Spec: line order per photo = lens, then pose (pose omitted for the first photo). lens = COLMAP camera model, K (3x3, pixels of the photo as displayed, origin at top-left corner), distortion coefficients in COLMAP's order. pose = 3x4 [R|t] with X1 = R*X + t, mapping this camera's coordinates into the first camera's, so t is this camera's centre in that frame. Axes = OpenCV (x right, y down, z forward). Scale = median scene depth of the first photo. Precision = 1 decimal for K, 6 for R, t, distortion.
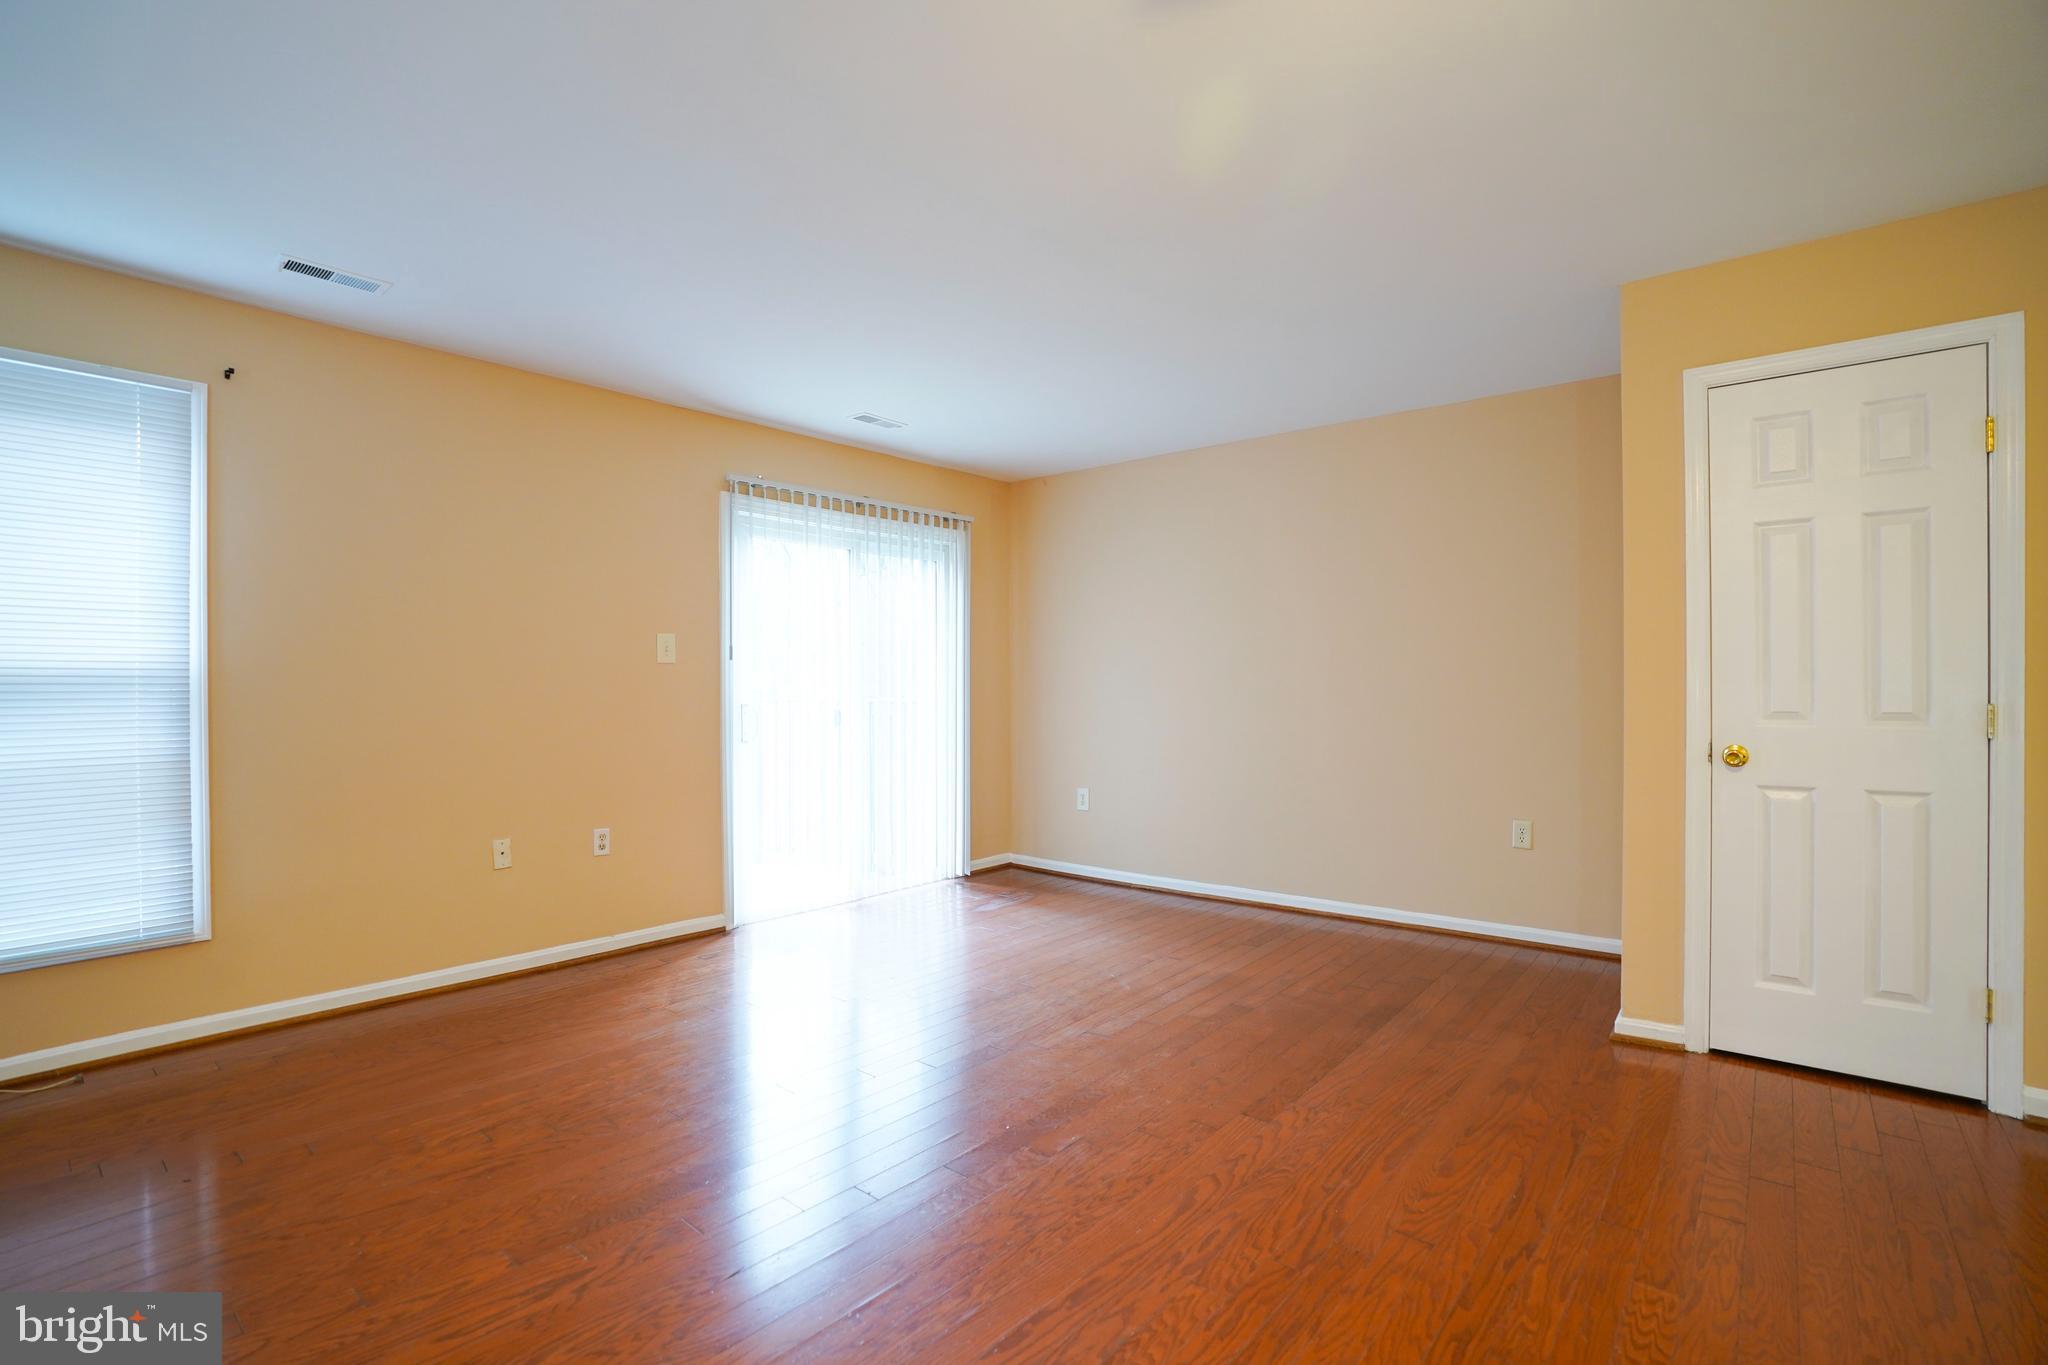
lens RADIAL K [[945.9, 0, 1010.5], [0, 945.9, 688.8], [0, 0, 1]] dist [-0.068533, 0.025625]
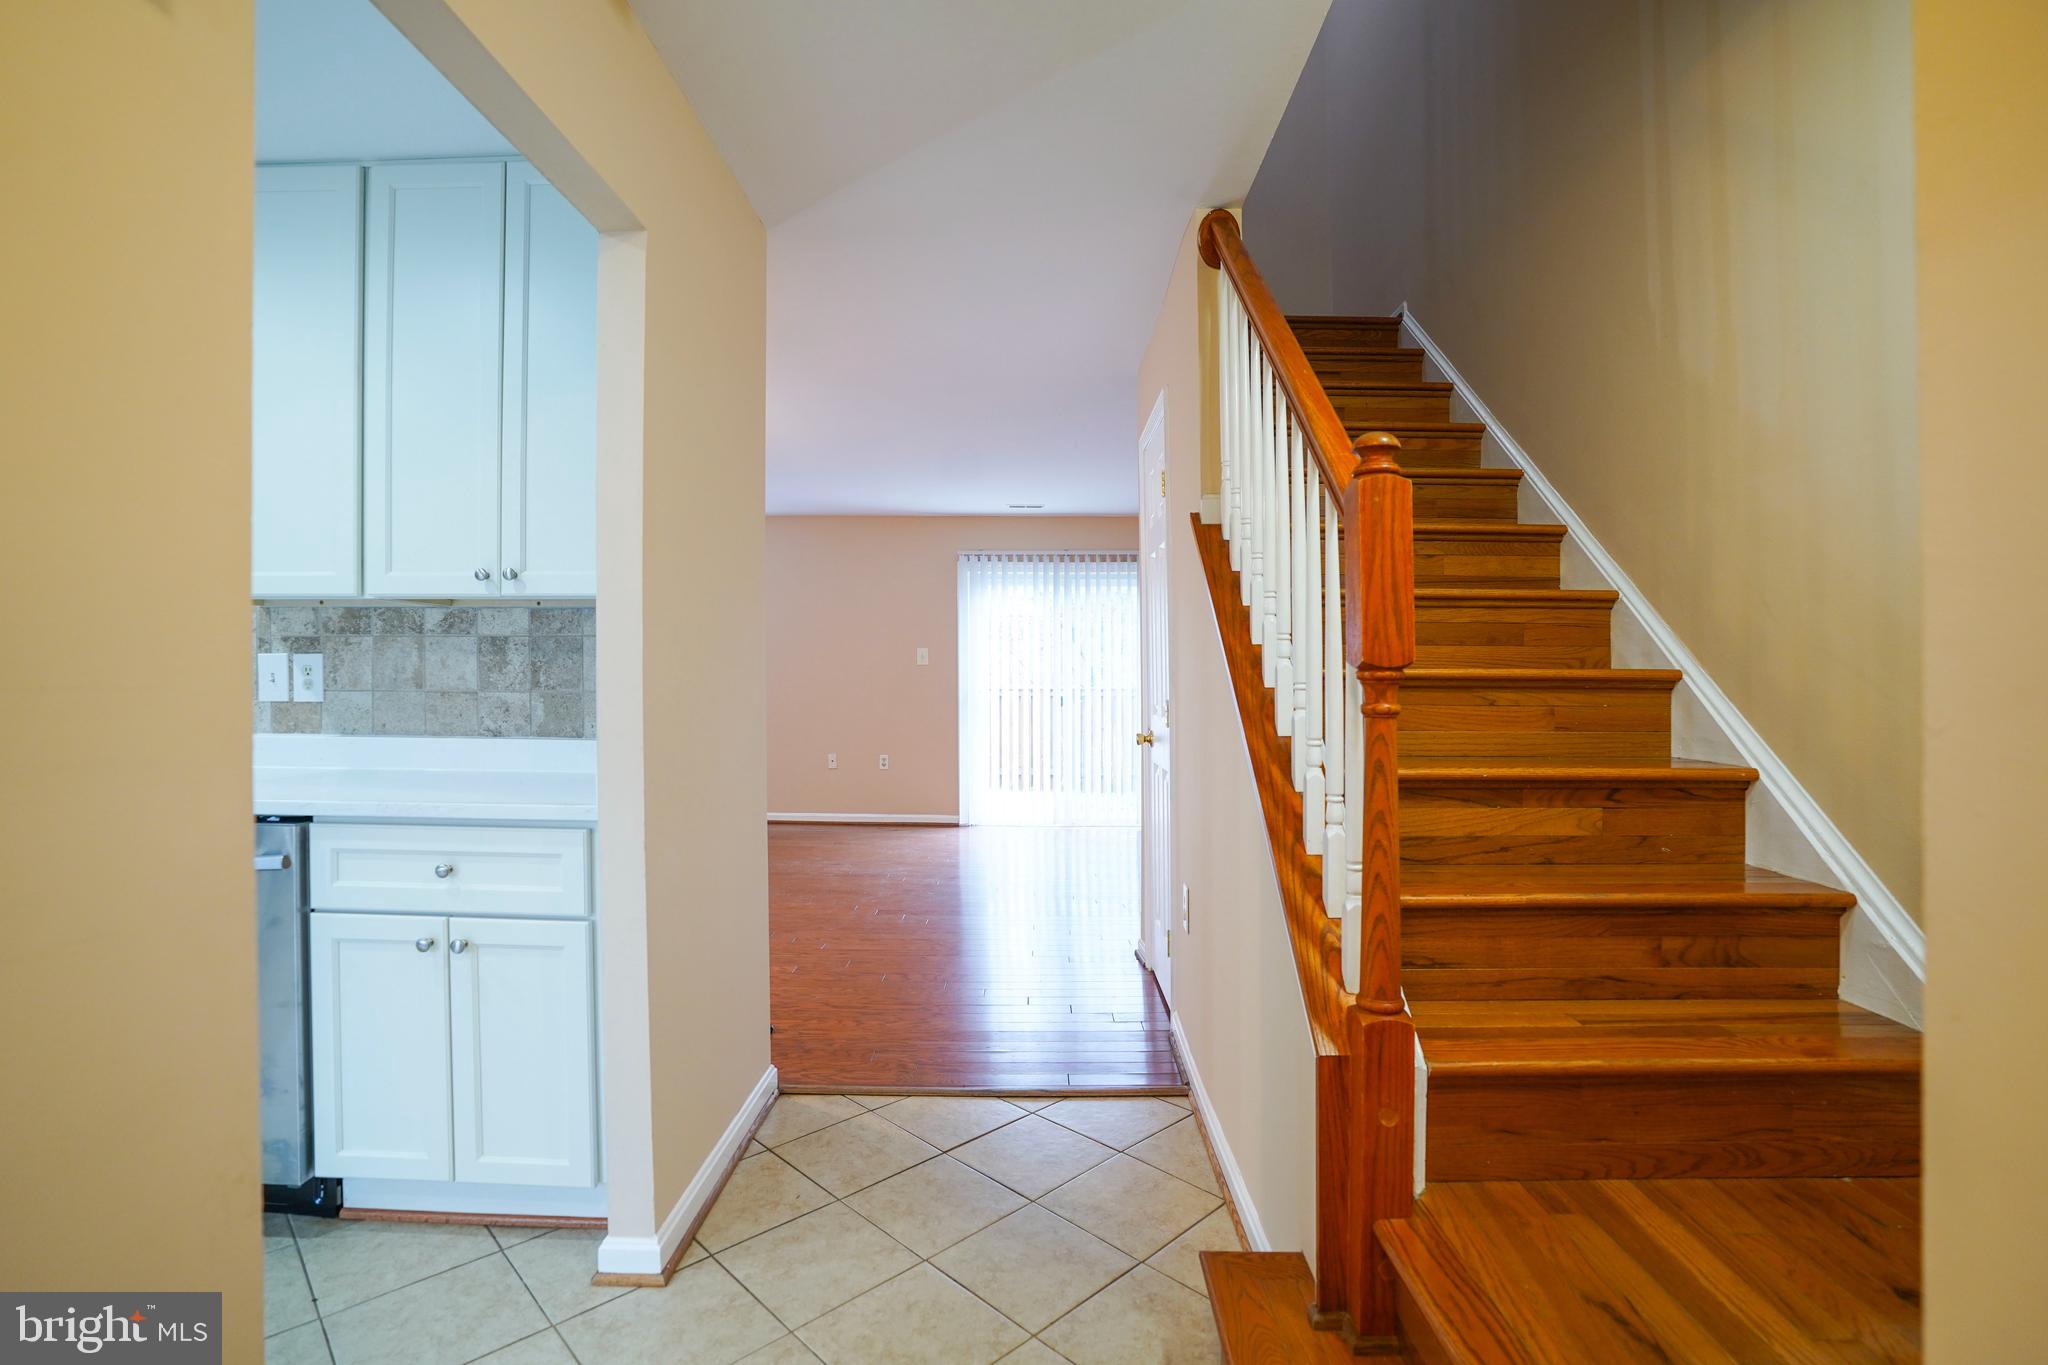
lens RADIAL K [[955.9, 0, 1017.2], [0, 955.9, 681.5], [0, 0, 1]] dist [-0.072986, 0.033851]
pose [[0.629769, 0.010471, -0.776712, 1.659940], [-0.010281, 0.999934, 0.005144, -0.010659], [0.776715, 0.004746, 0.629835, 0.022662]]
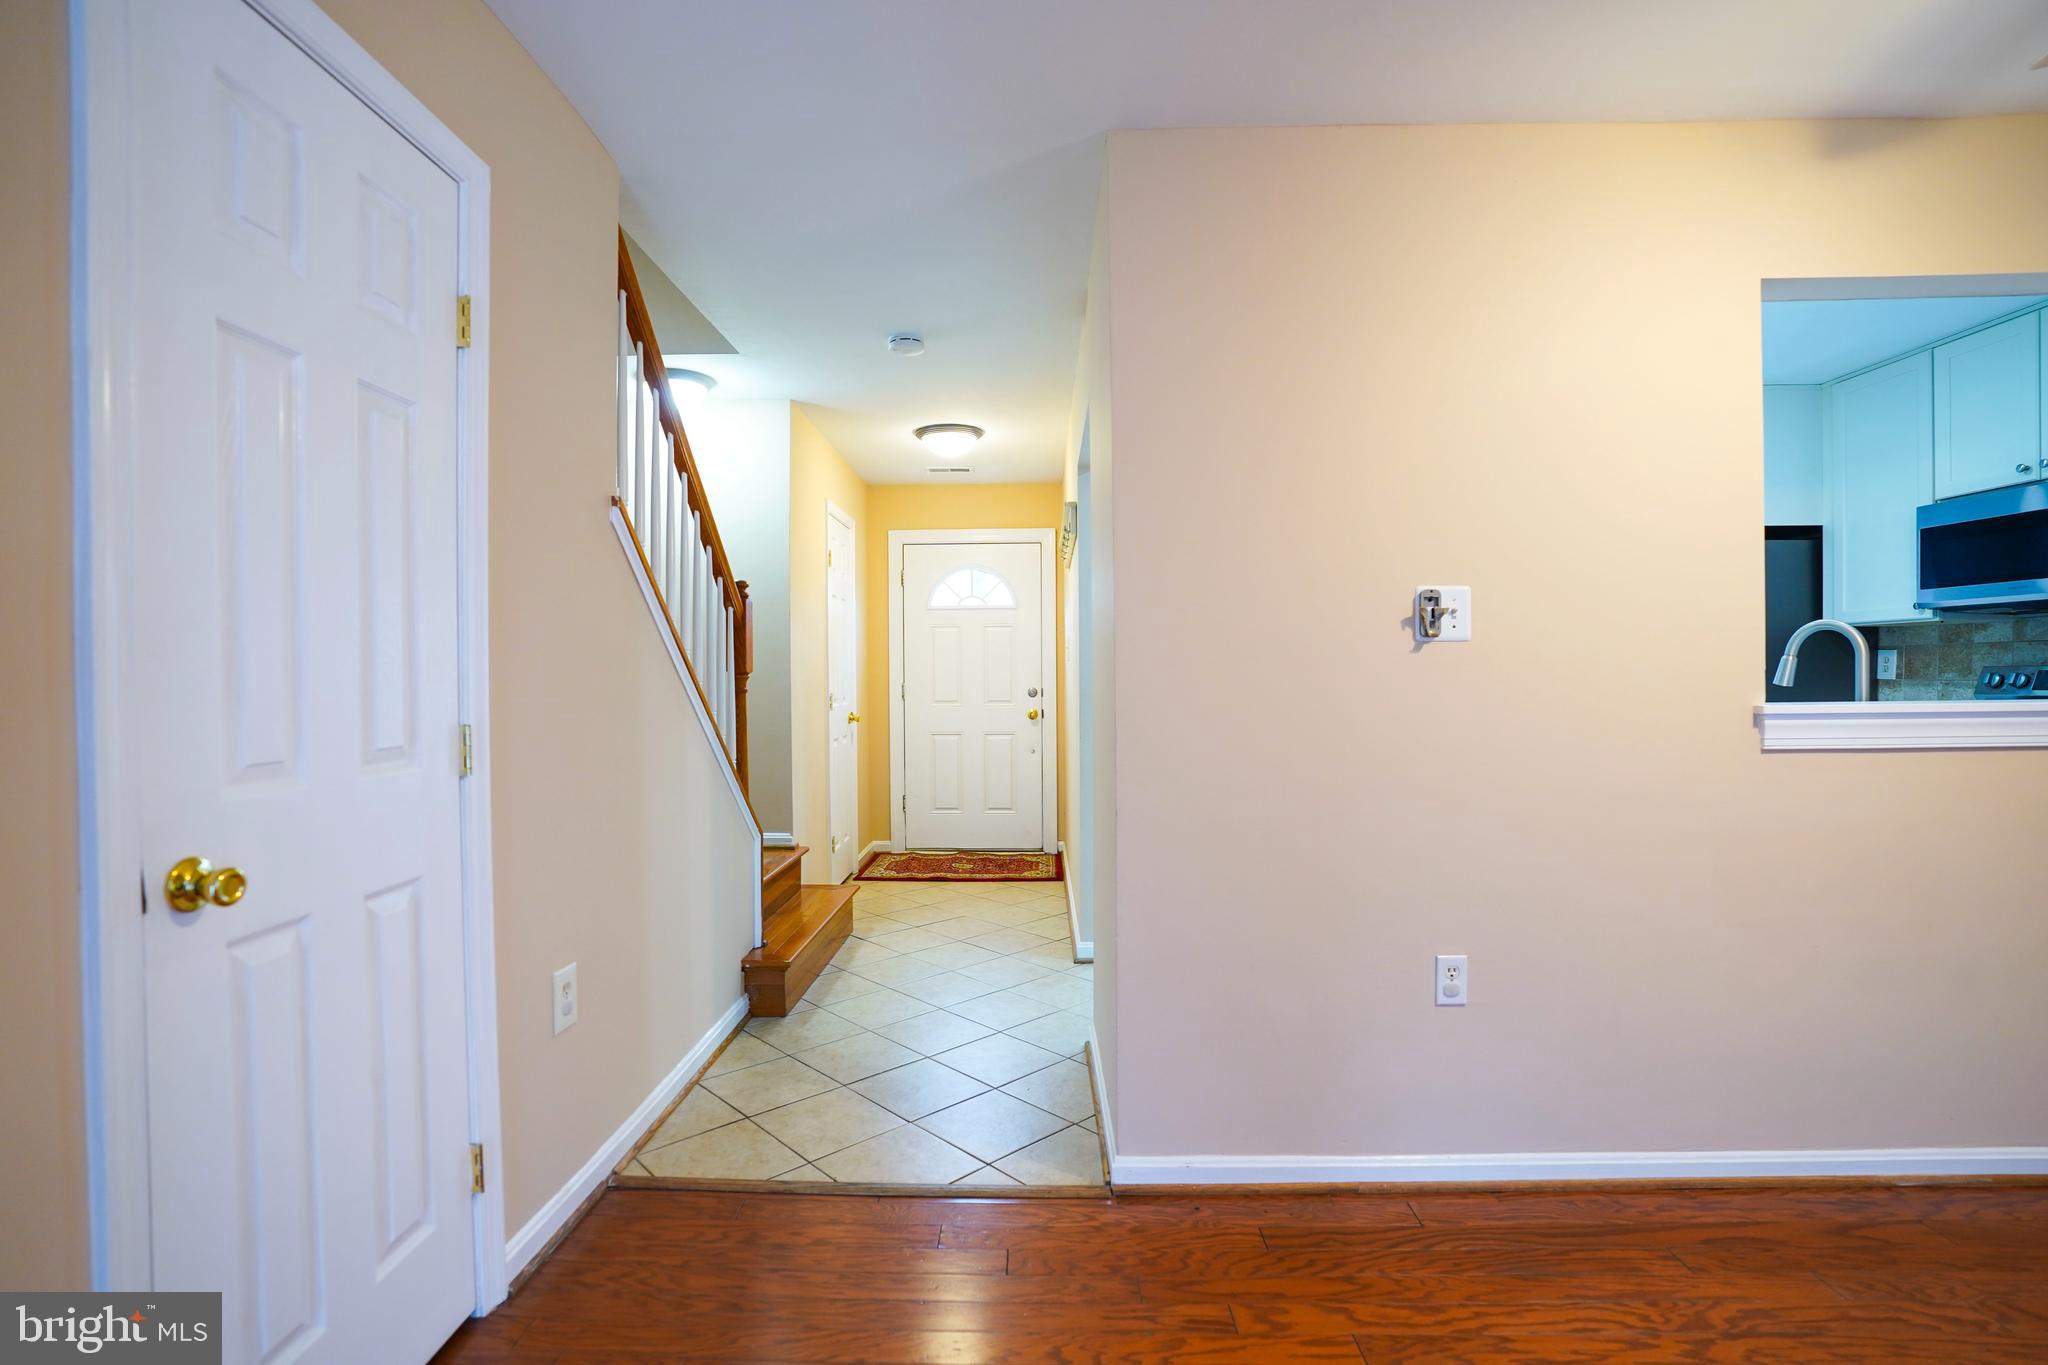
lens RADIAL K [[945.9, 0, 1010.5], [0, 945.9, 688.8], [0, 0, 1]] dist [-0.068533, 0.025625]
pose [[-0.626713, -0.003809, 0.779240, 0.251615], [0.012810, 0.999803, 0.015189, -0.012906], [-0.779145, 0.019501, -0.626541, 0.938051]]
